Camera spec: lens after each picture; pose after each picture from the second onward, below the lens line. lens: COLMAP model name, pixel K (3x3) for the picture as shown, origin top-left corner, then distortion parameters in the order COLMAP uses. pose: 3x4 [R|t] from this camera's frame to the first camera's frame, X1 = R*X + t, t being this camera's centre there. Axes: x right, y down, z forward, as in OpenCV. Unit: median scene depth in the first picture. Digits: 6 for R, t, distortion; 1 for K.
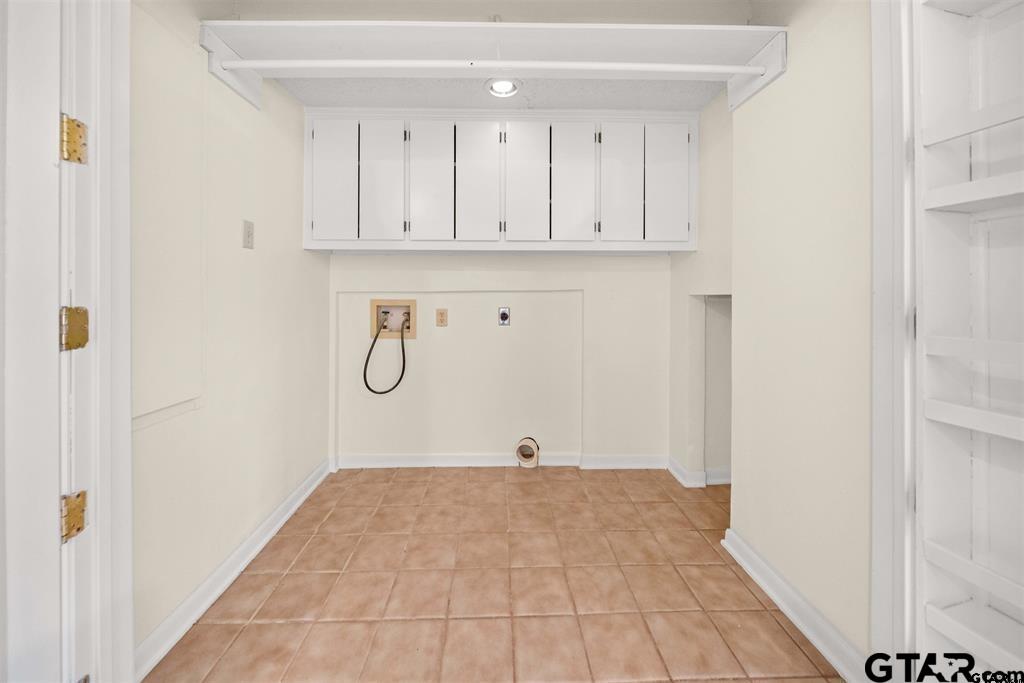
lens RADIAL K [[364.0, 0, 508.6], [0, 364.0, 292.3], [0, 0, 1]] dist [-0.001491, -0.000139]
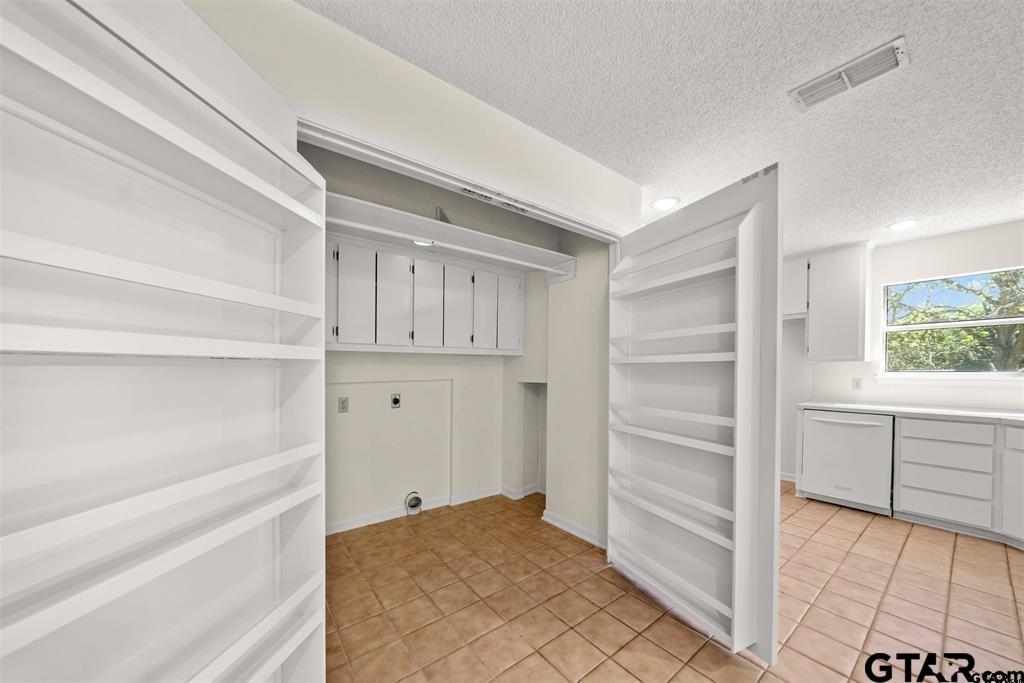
lens RADIAL K [[370.1, 0, 521.2], [0, 370.1, 374.6], [0, 0, 1]] dist [0.000231, 0.000111]
pose [[0.787318, -0.008452, 0.616489, -0.560045], [-0.004502, 0.999801, 0.019457, -0.064388], [-0.616531, -0.018095, 0.787123, -0.344718]]
